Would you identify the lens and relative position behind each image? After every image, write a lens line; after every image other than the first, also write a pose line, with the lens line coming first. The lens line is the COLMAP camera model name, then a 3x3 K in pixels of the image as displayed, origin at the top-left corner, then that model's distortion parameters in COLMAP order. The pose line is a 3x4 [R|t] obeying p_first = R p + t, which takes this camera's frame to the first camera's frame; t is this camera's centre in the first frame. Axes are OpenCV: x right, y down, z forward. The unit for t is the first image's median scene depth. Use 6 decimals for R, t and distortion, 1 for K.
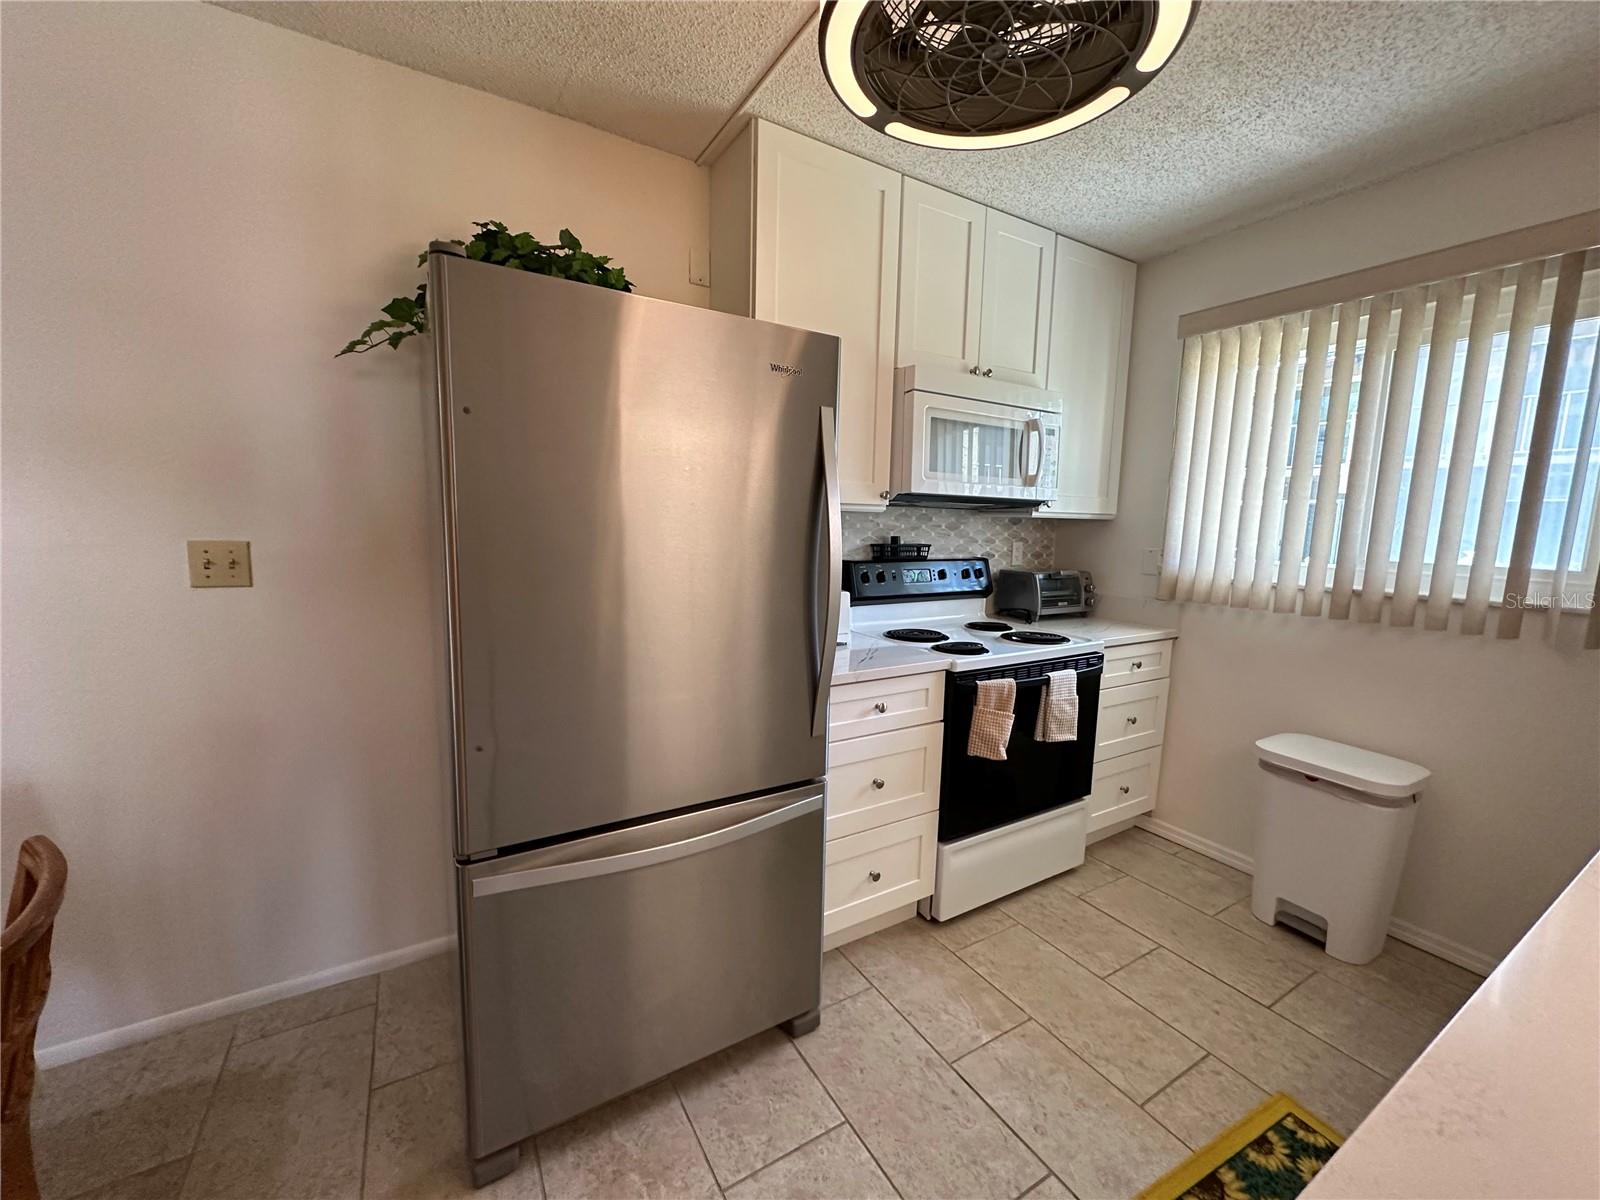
lens RADIAL K [[638.5, 0, 800.0], [0, 638.5, 600.0], [0, 0, 1]] dist [-0.001704, 0.000437]
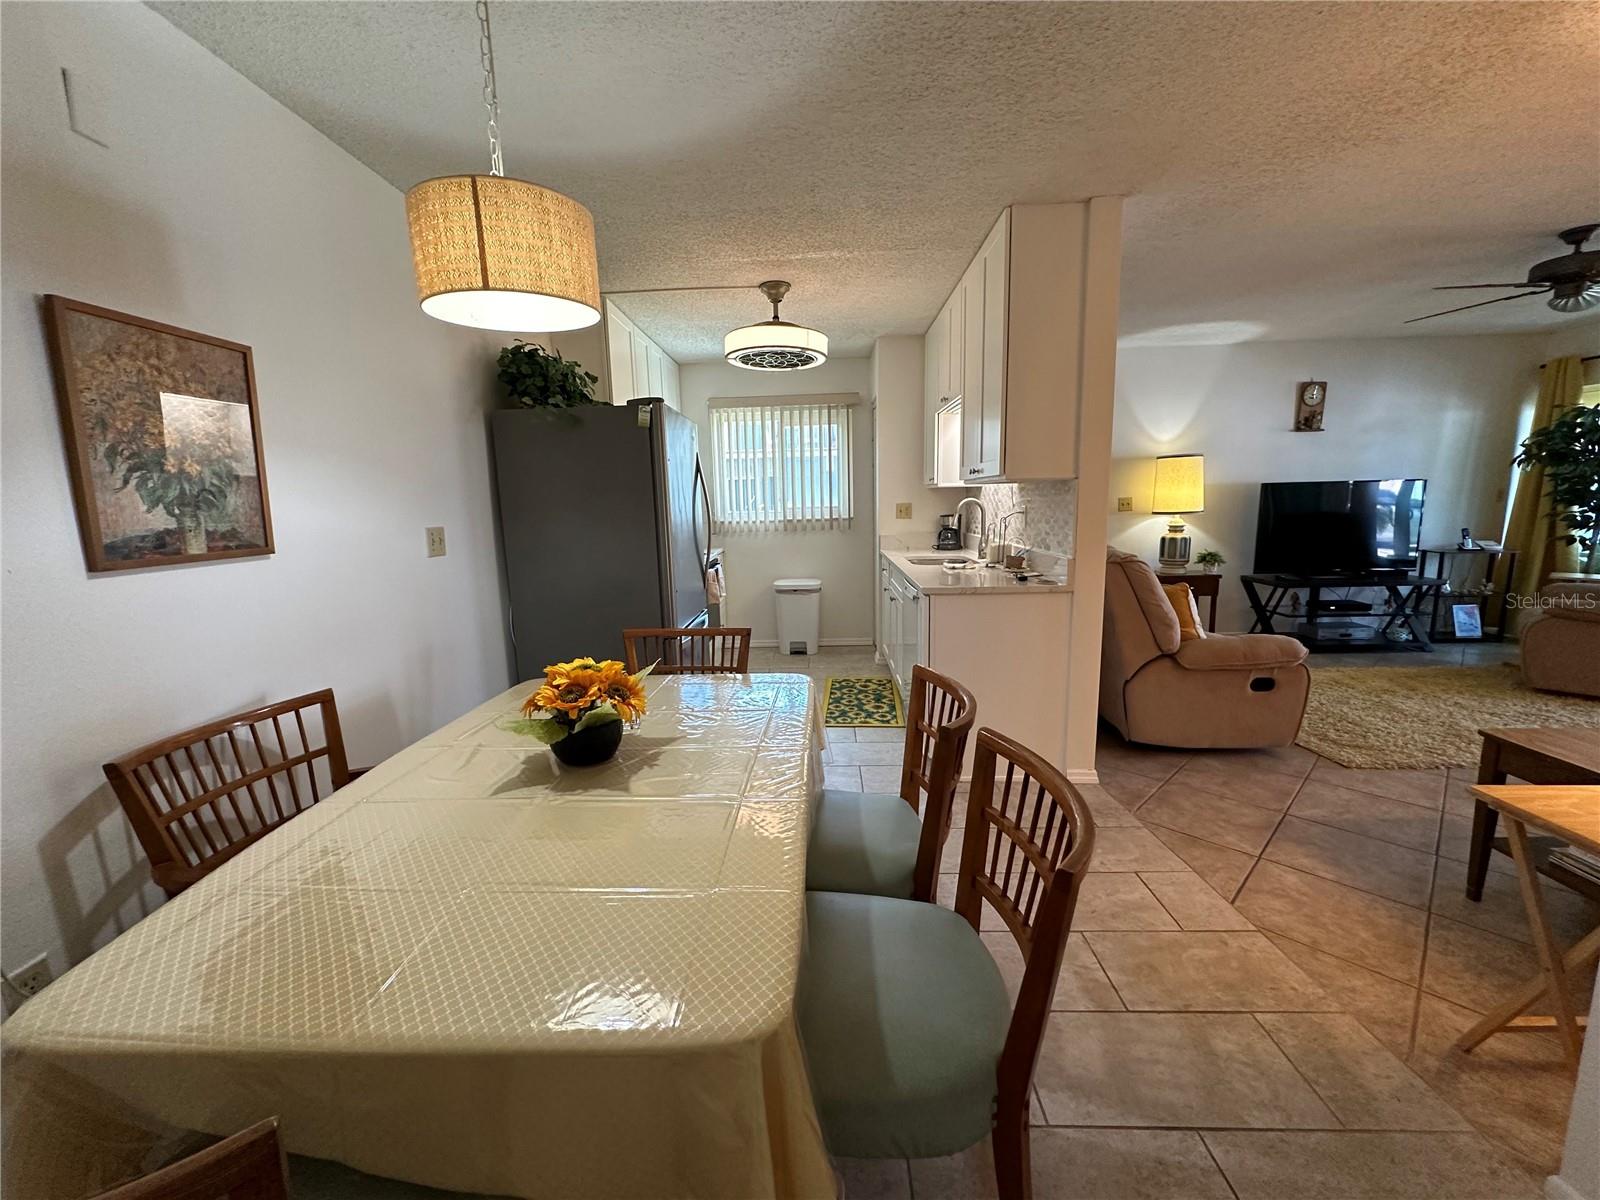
lens RADIAL K [[638.5, 0, 800.0], [0, 638.5, 600.0], [0, 0, 1]] dist [-0.001704, 0.000437]
pose [[0.541780, -0.169569, 0.823238, -1.273257], [0.144984, 0.983611, 0.107188, 0.035803], [-0.827922, 0.061284, 0.557486, -0.451889]]
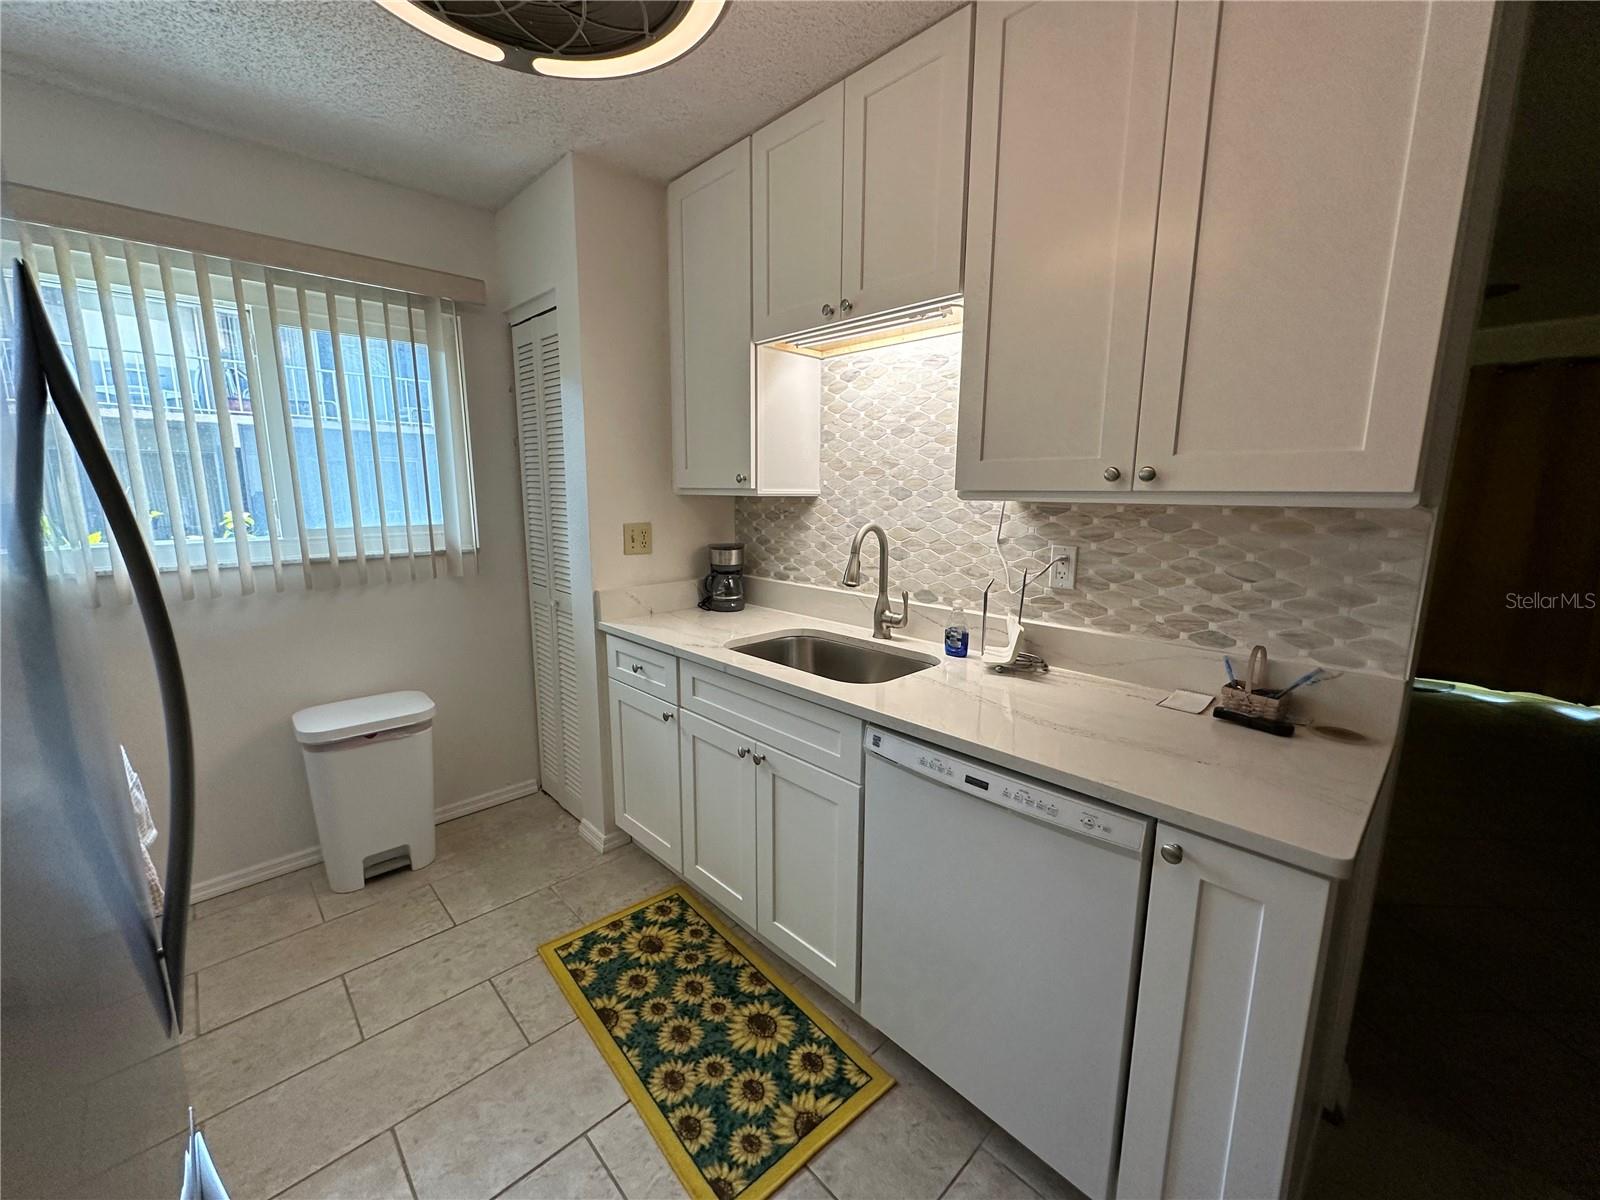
lens RADIAL K [[638.5, 0, 800.0], [0, 638.5, 600.0], [0, 0, 1]] dist [-0.001704, 0.000437]
pose [[-0.227452, -0.194361, 0.954196, -0.320522], [0.113033, 0.967986, 0.224113, -0.094257], [-0.967207, 0.158830, -0.198202, 0.445153]]
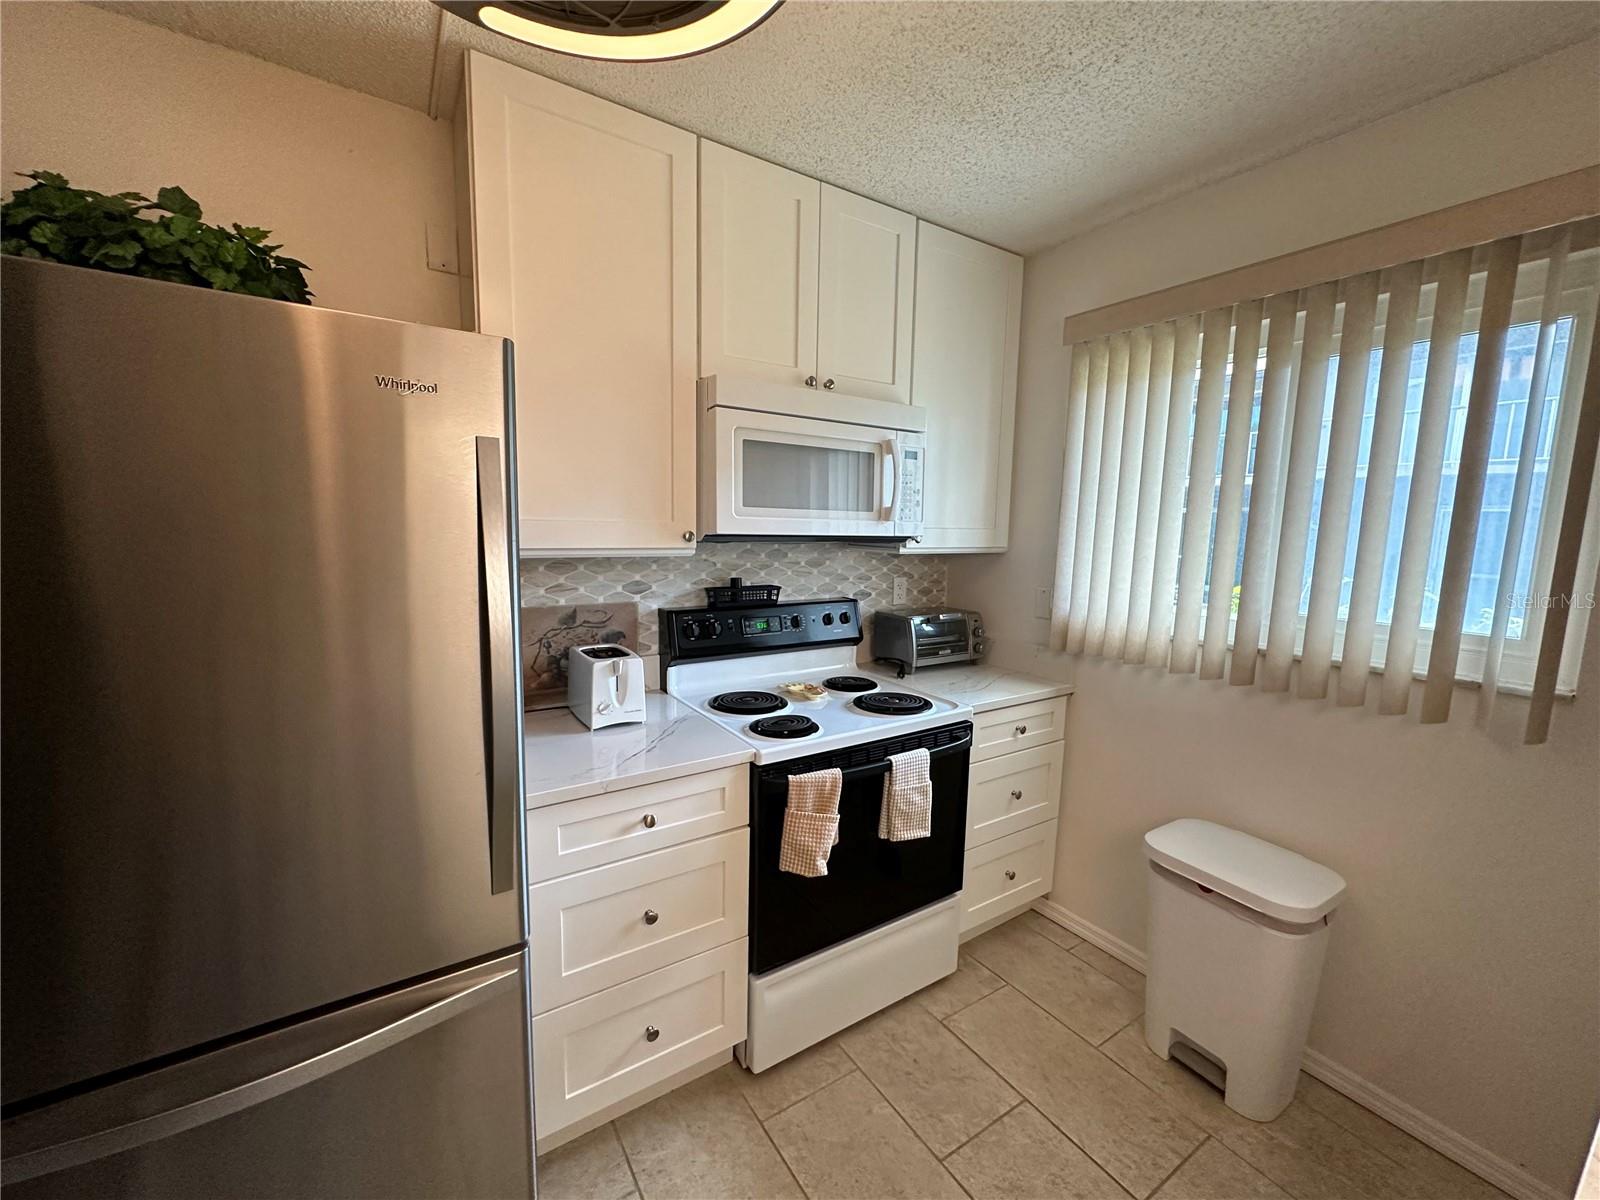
lens RADIAL K [[639.6, 0, 800.0], [0, 639.6, 600.0], [0, 0, 1]] dist [-0.002575, 0.000011]
pose [[0.999322, -0.006639, 0.036225, 0.244408], [0.006865, 0.999958, -0.006094, -0.078745], [-0.036183, 0.006339, 0.999325, 0.194448]]
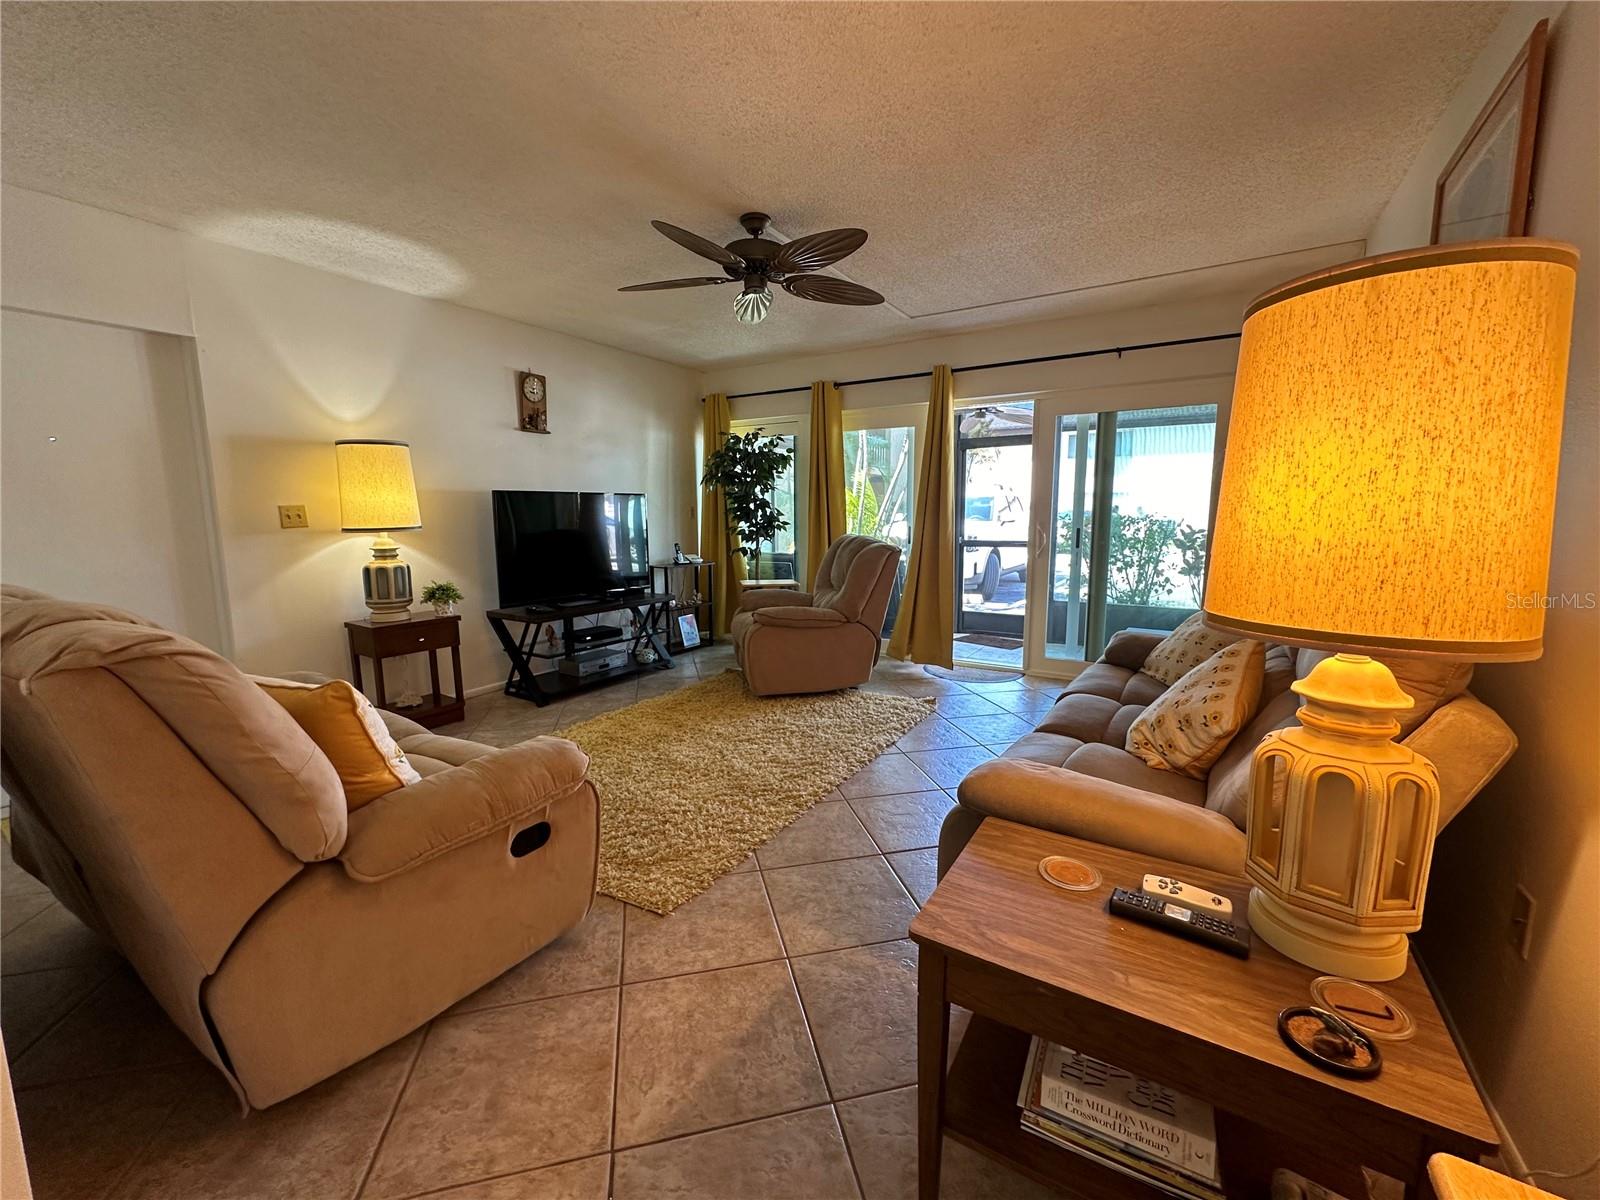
lens RADIAL K [[638.5, 0, 800.0], [0, 638.5, 600.0], [0, 0, 1]] dist [-0.001704, 0.000437]
pose [[-0.456240, -0.145194, 0.877932, -0.358340], [0.108170, 0.970233, 0.216672, 0.114579], [-0.883258, 0.193820, -0.426954, -0.514522]]
